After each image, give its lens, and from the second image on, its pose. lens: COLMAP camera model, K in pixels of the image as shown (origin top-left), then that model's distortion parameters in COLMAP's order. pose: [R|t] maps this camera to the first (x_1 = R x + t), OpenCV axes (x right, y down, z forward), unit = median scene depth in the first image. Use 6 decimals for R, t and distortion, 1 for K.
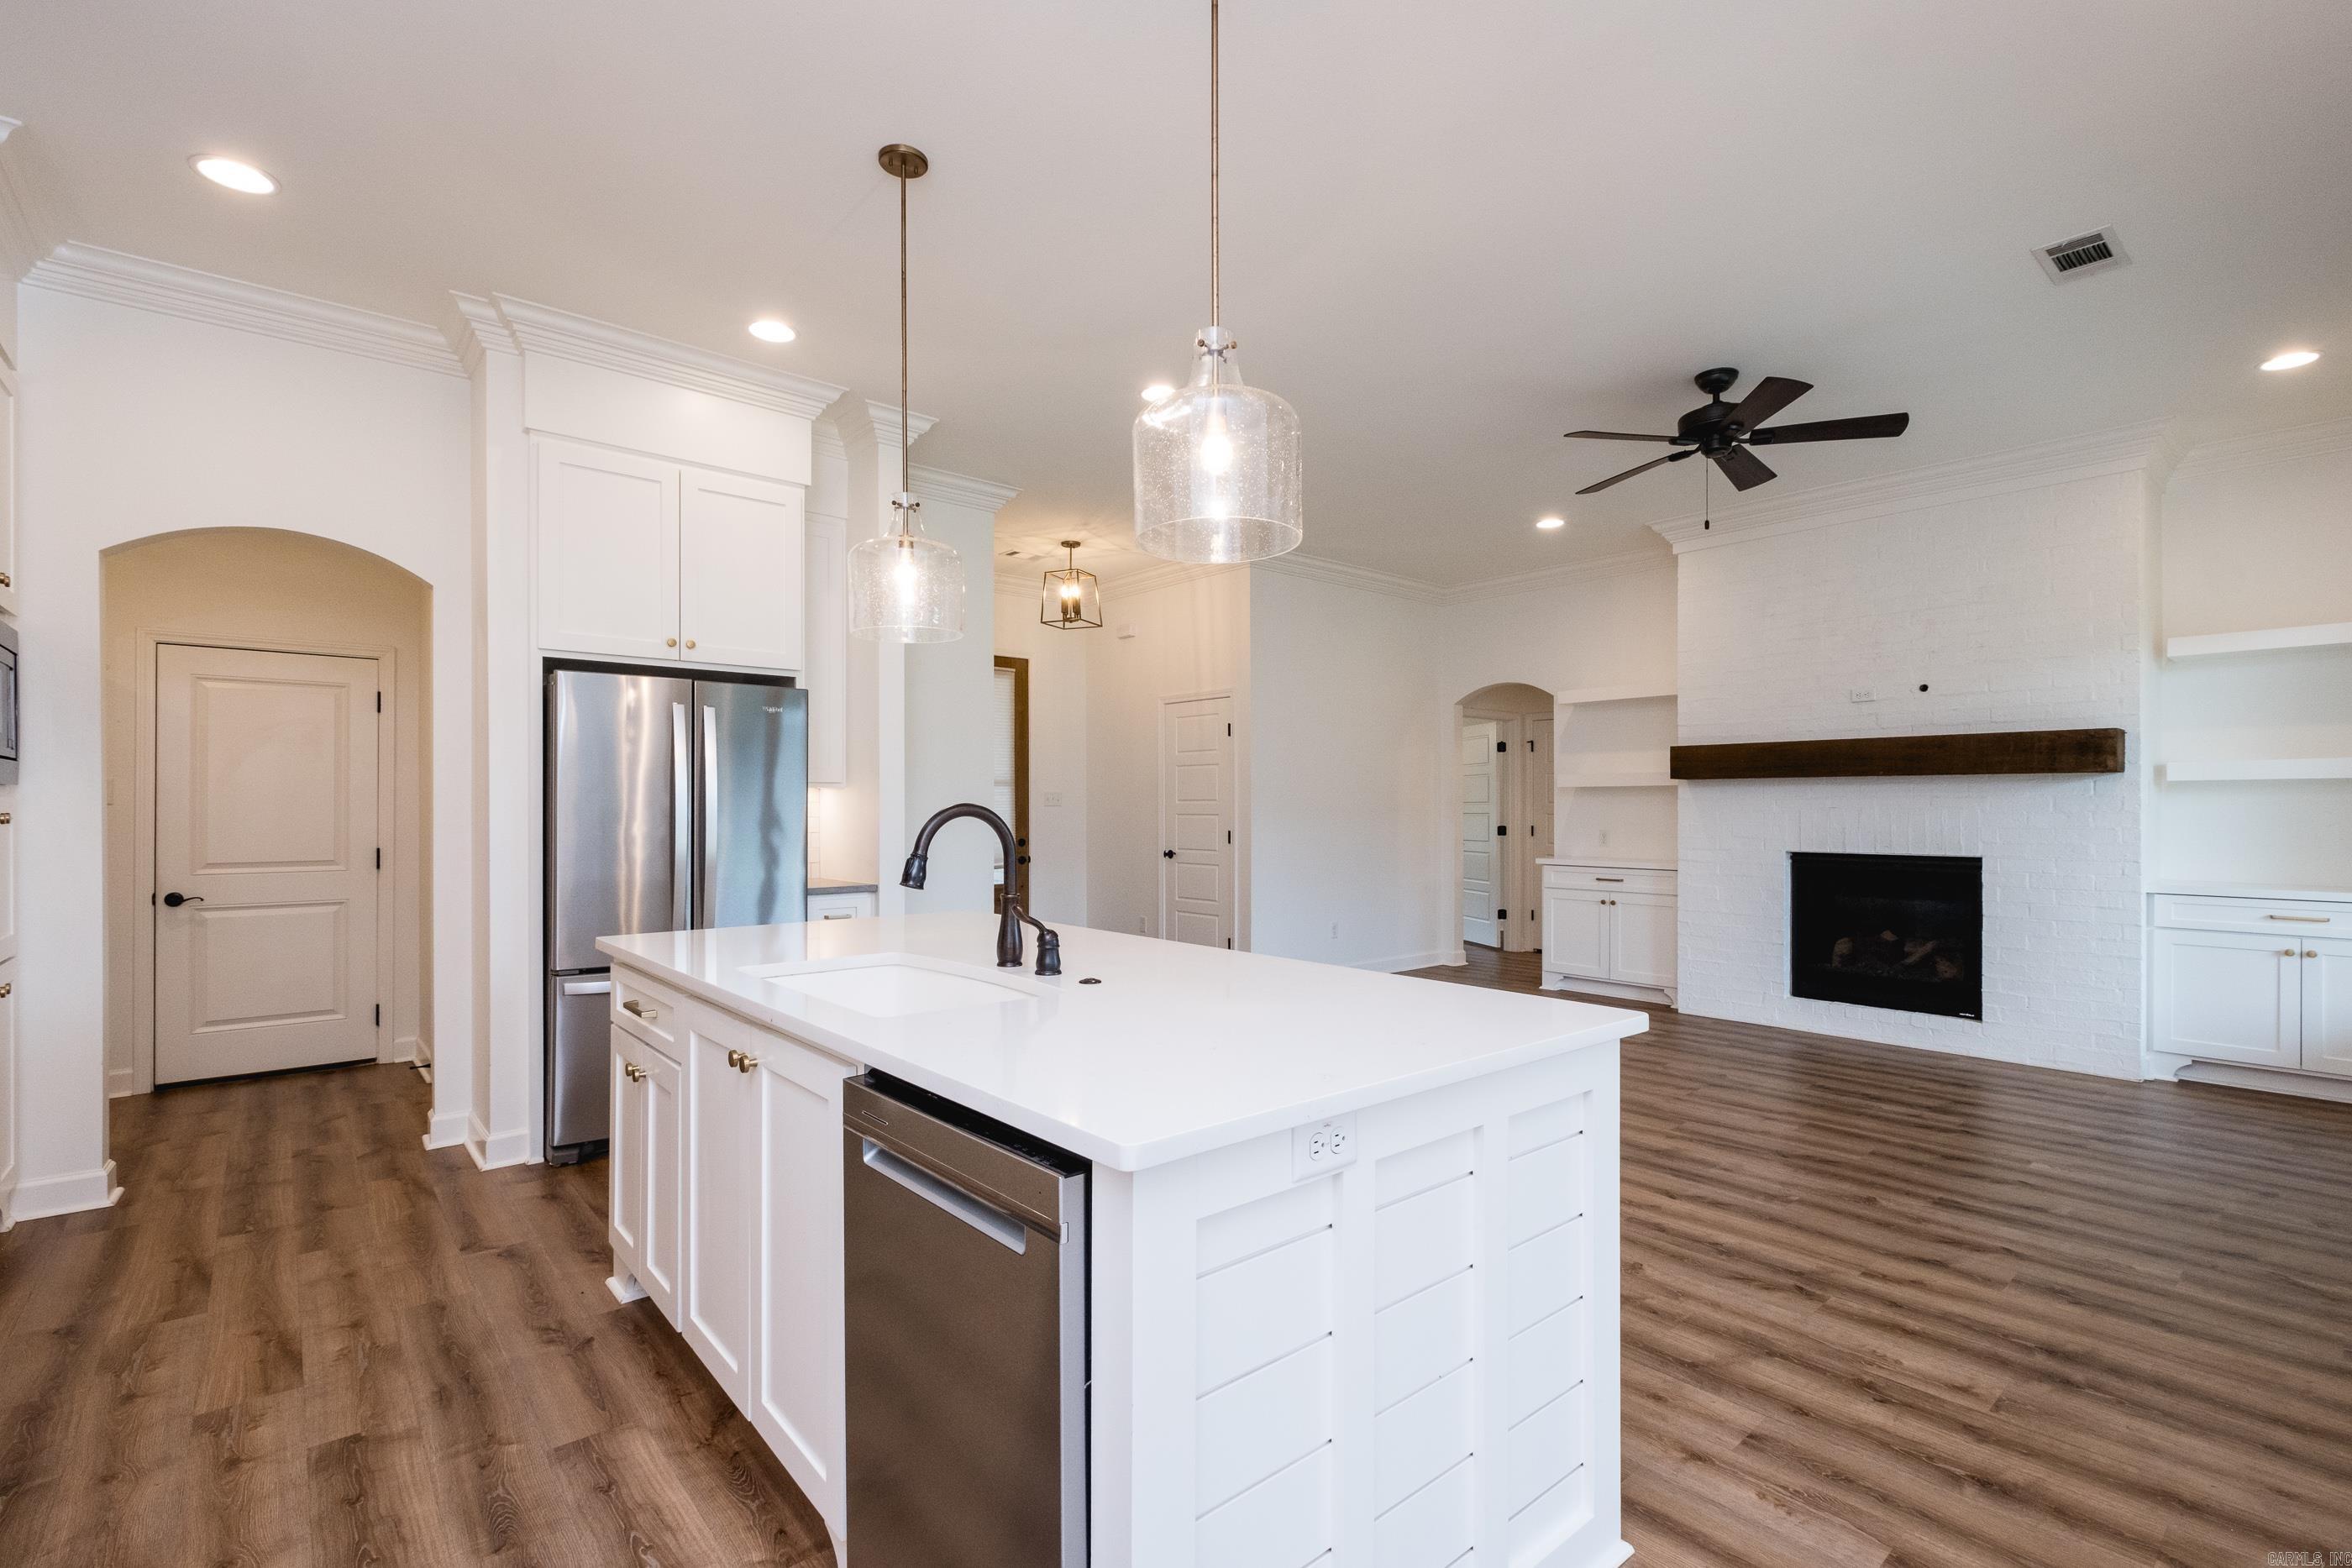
lens RADIAL K [[1048.7, 0, 1232.7], [0, 1048.7, 798.7], [0, 0, 1]] dist [-0.001427, -0.003794]
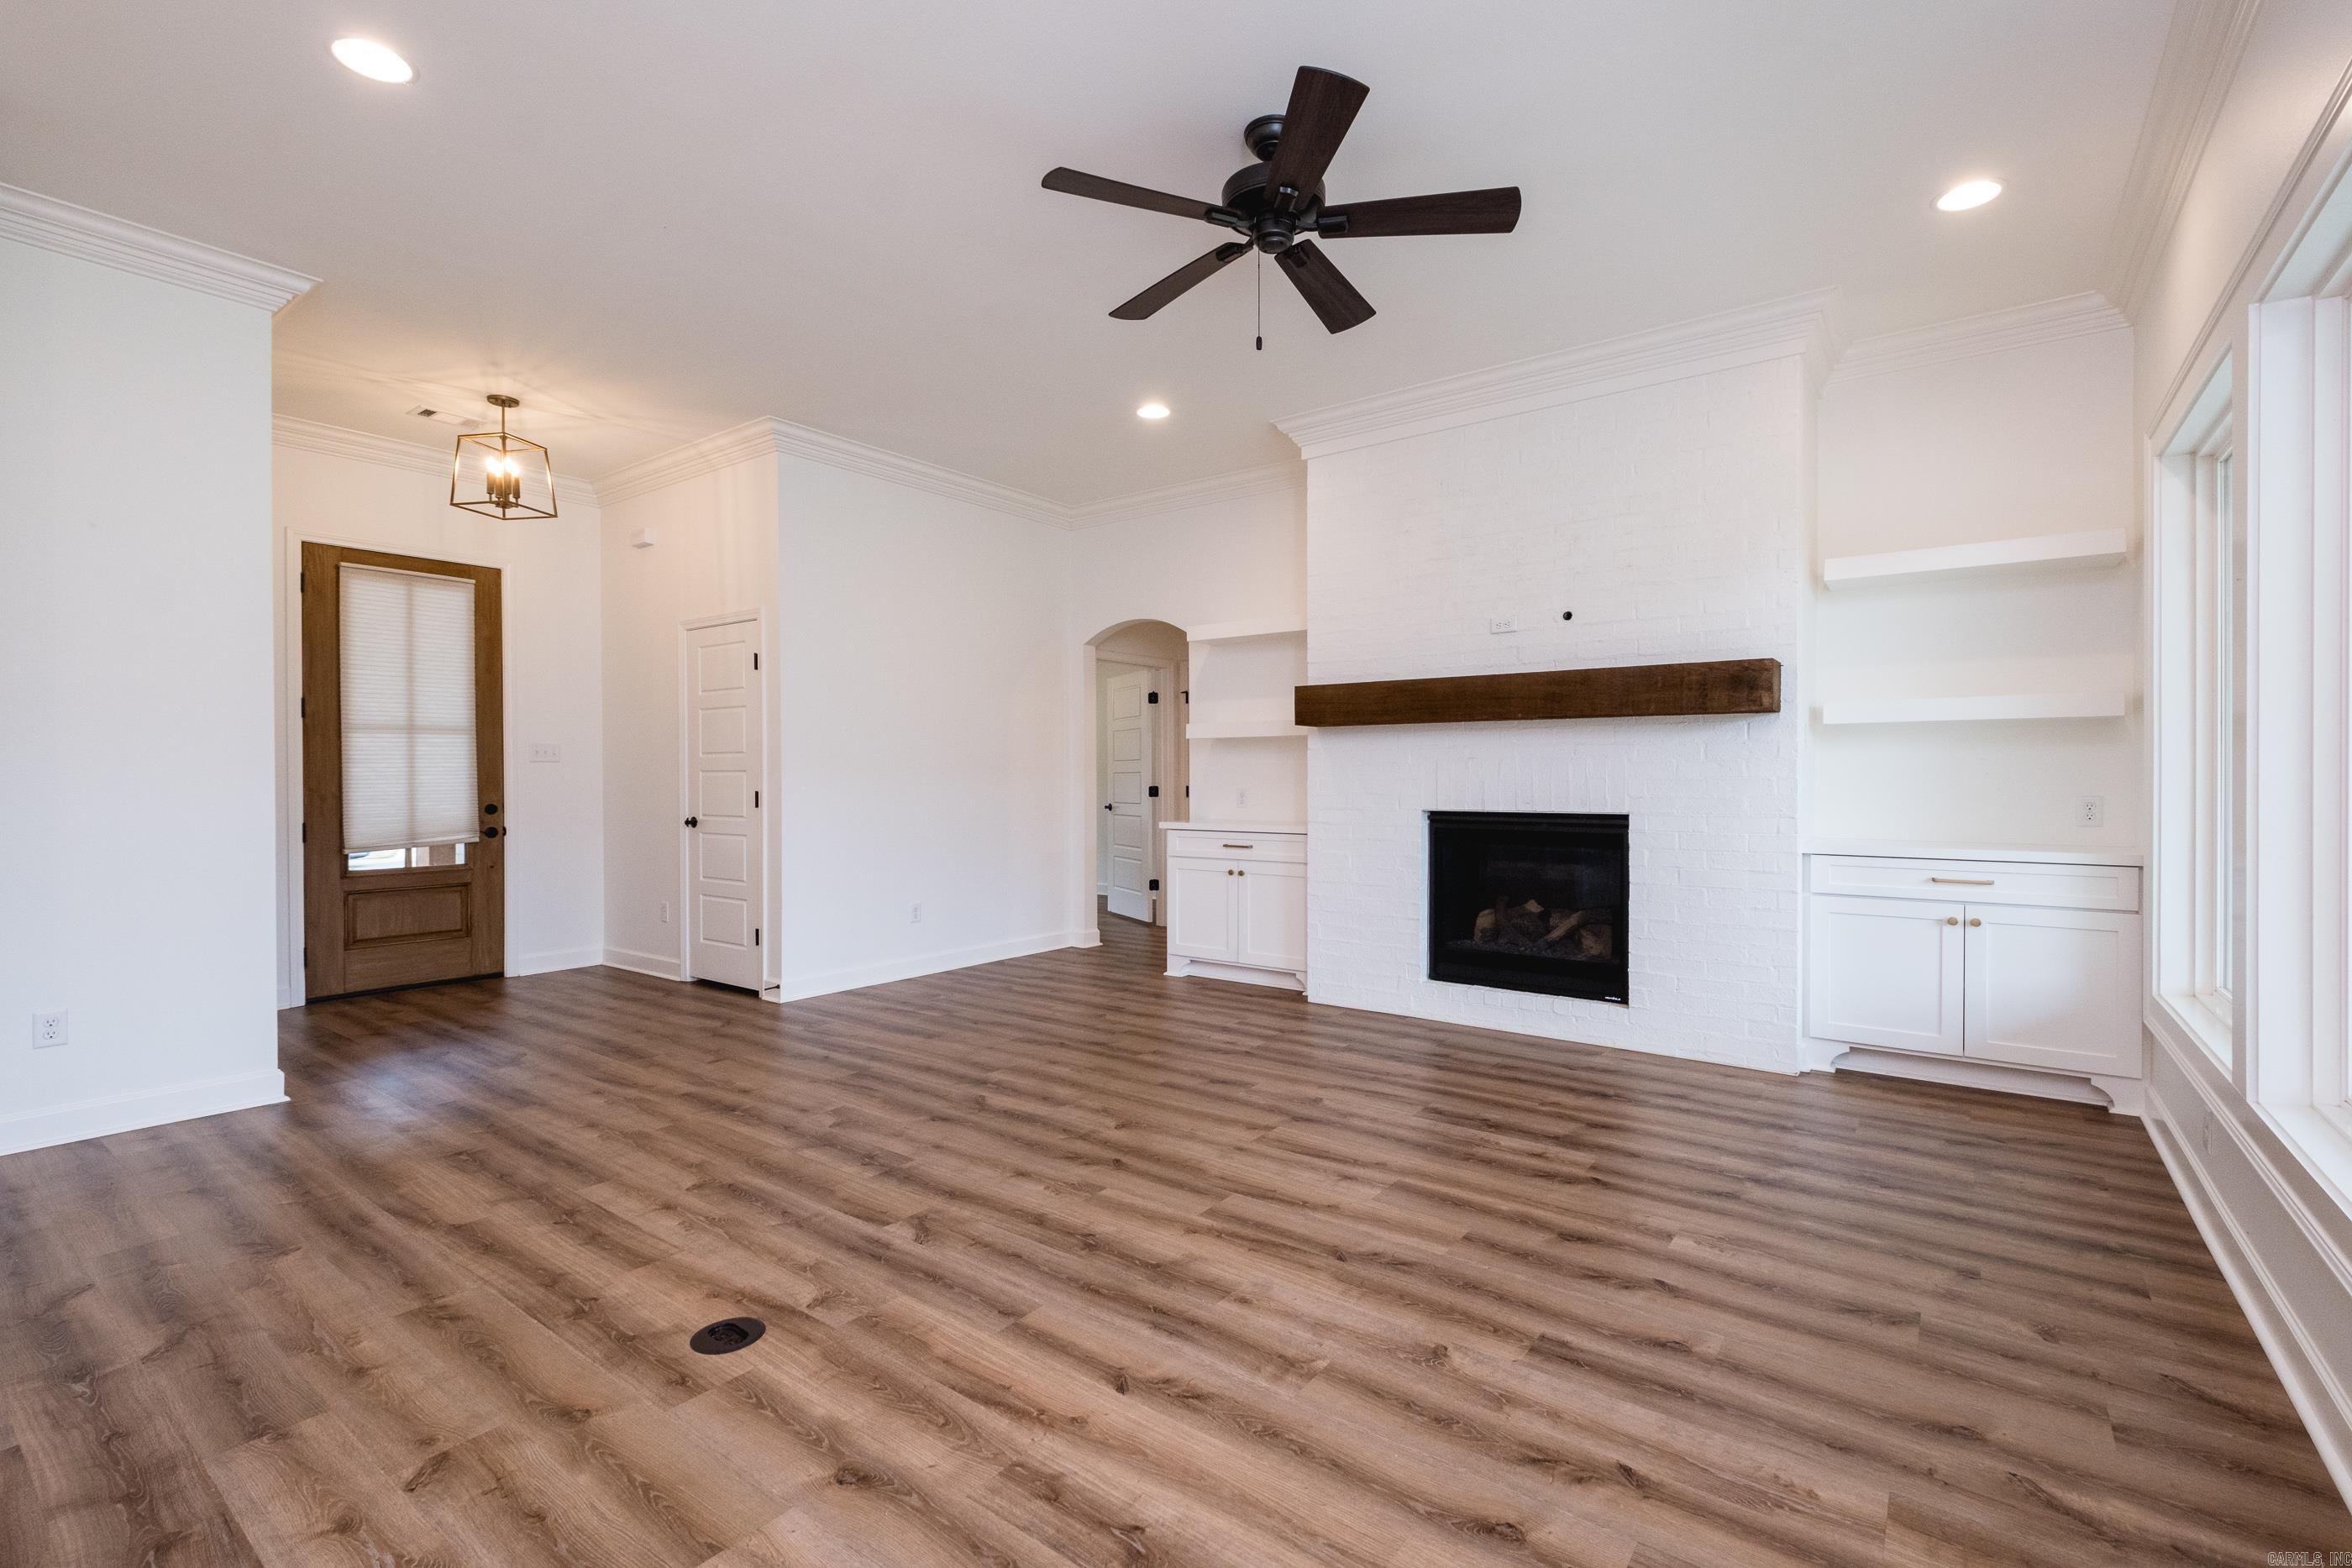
lens RADIAL K [[1001.7, 0, 1183.8], [0, 1001.7, 774.9], [0, 0, 1]] dist [0.005406, -0.000377]
pose [[0.983787, -0.004383, 0.179290, 0.289499], [0.002944, 0.999961, 0.008289, 0.022213], [-0.179319, -0.007627, 0.983761, 0.357681]]
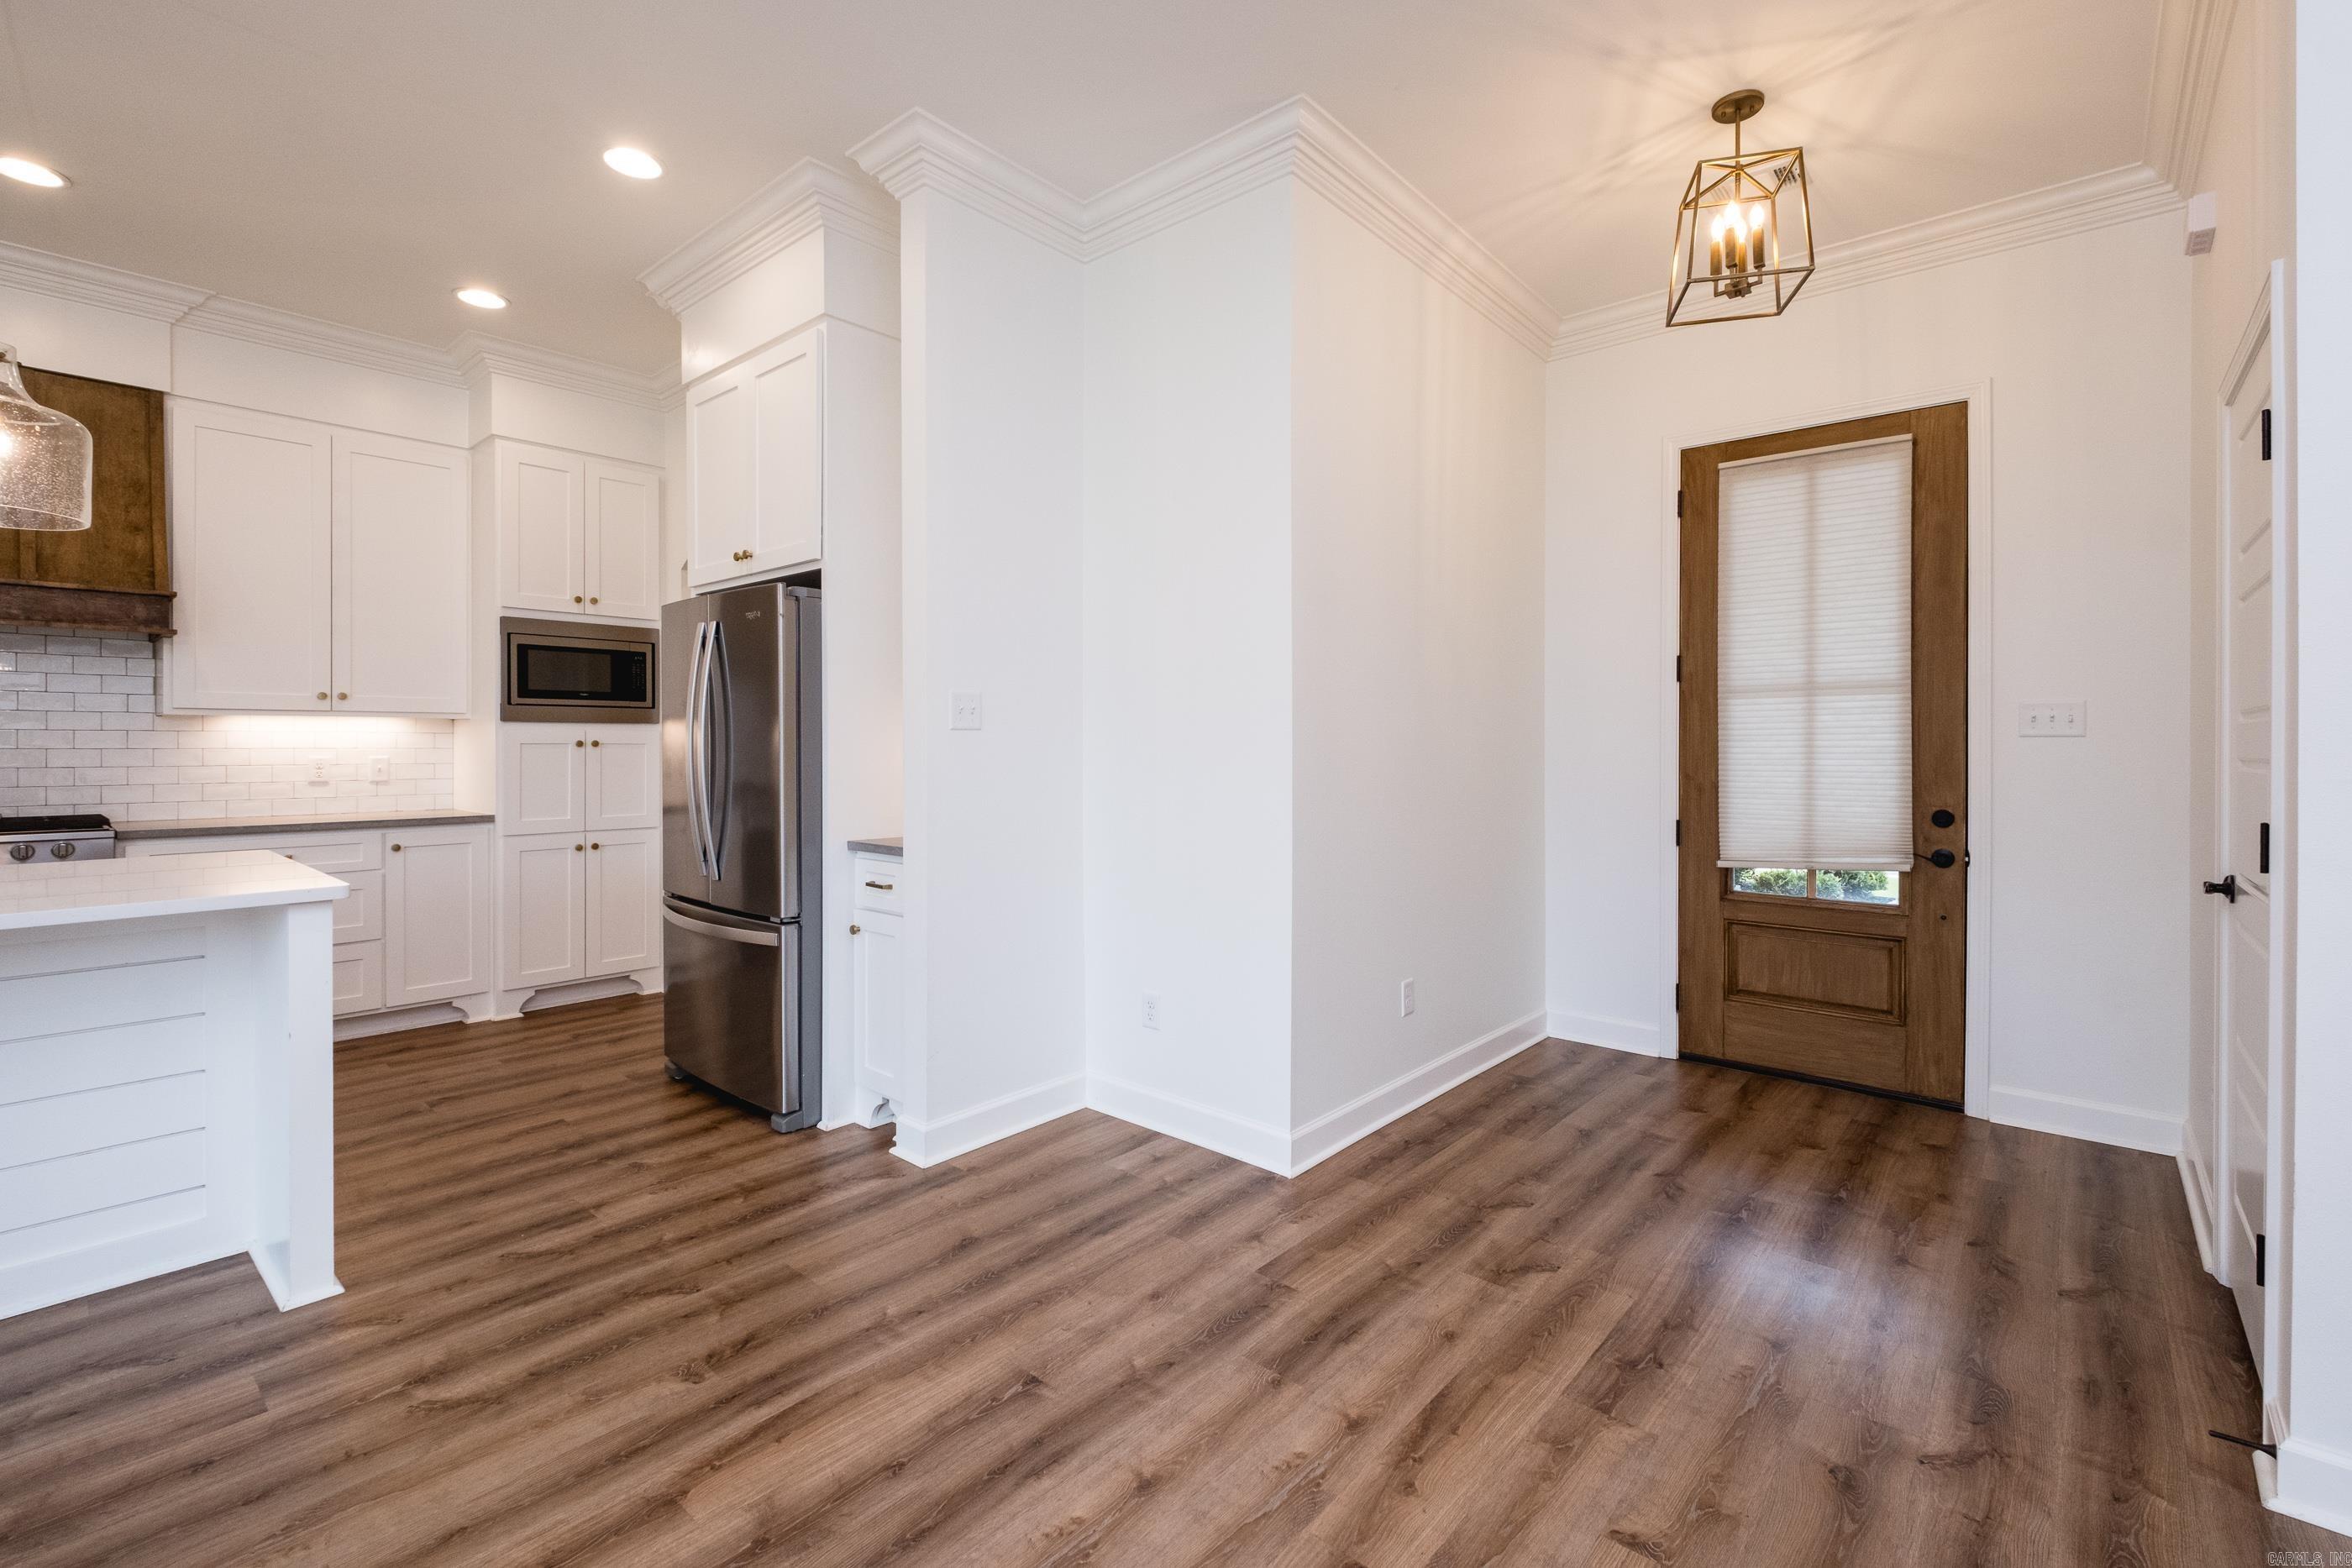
lens RADIAL K [[1050.1, 0, 1228.5], [0, 1050.1, 749.1], [0, 0, 1]] dist [0.010401, -0.008244]
pose [[0.104881, 0.003380, -0.994479, 0.380749], [0.005009, 0.999980, 0.003927, 0.016286], [0.994472, -0.005393, 0.104862, 1.218266]]
